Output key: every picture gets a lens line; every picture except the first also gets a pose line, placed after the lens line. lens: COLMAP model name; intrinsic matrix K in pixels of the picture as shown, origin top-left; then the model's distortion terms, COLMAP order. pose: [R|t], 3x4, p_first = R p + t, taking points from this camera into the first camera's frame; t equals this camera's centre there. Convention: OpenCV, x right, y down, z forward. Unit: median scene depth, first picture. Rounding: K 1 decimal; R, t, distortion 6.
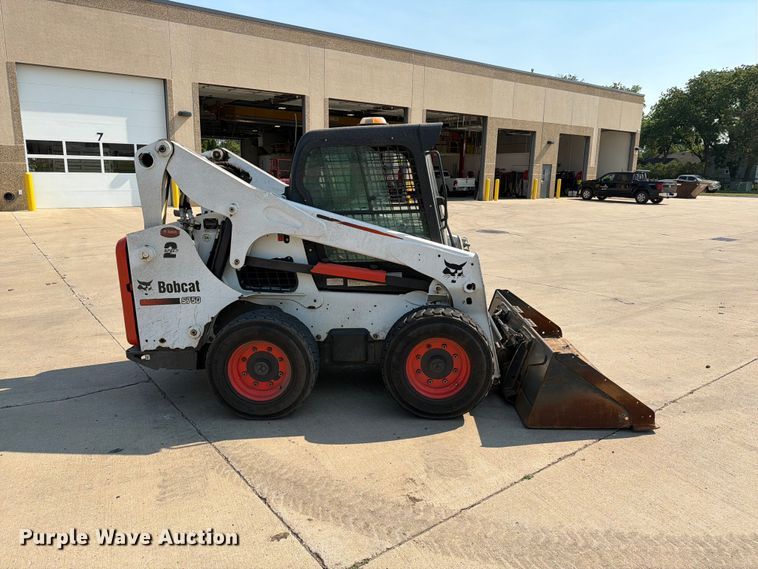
lens RADIAL K [[529.5, 0, 375.6], [0, 529.5, 287.2], [0, 0, 1]] dist [0.097488, -0.135756]
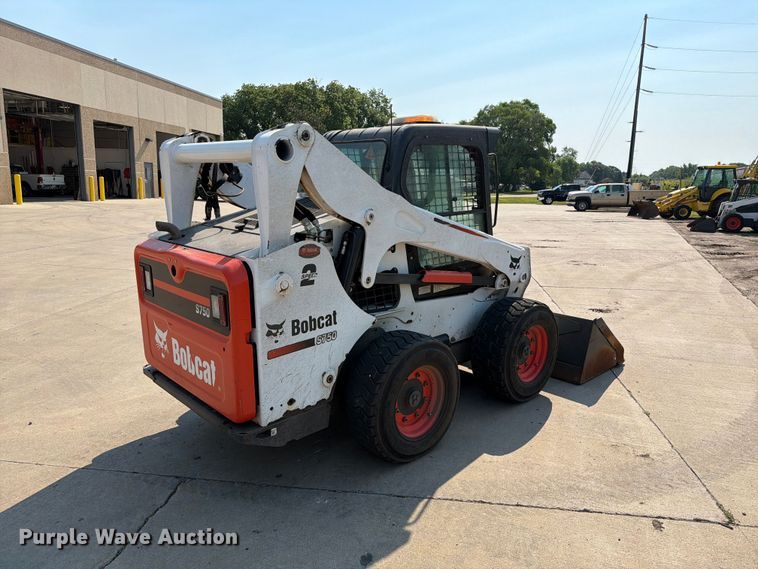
lens RADIAL K [[529.5, 0, 375.6], [0, 529.5, 287.2], [0, 0, 1]] dist [0.097488, -0.135756]
pose [[0.702918, -0.129280, 0.699424, -0.807337], [0.128640, 0.990234, 0.053751, -0.077586], [-0.699542, 0.052192, 0.712683, 0.407162]]
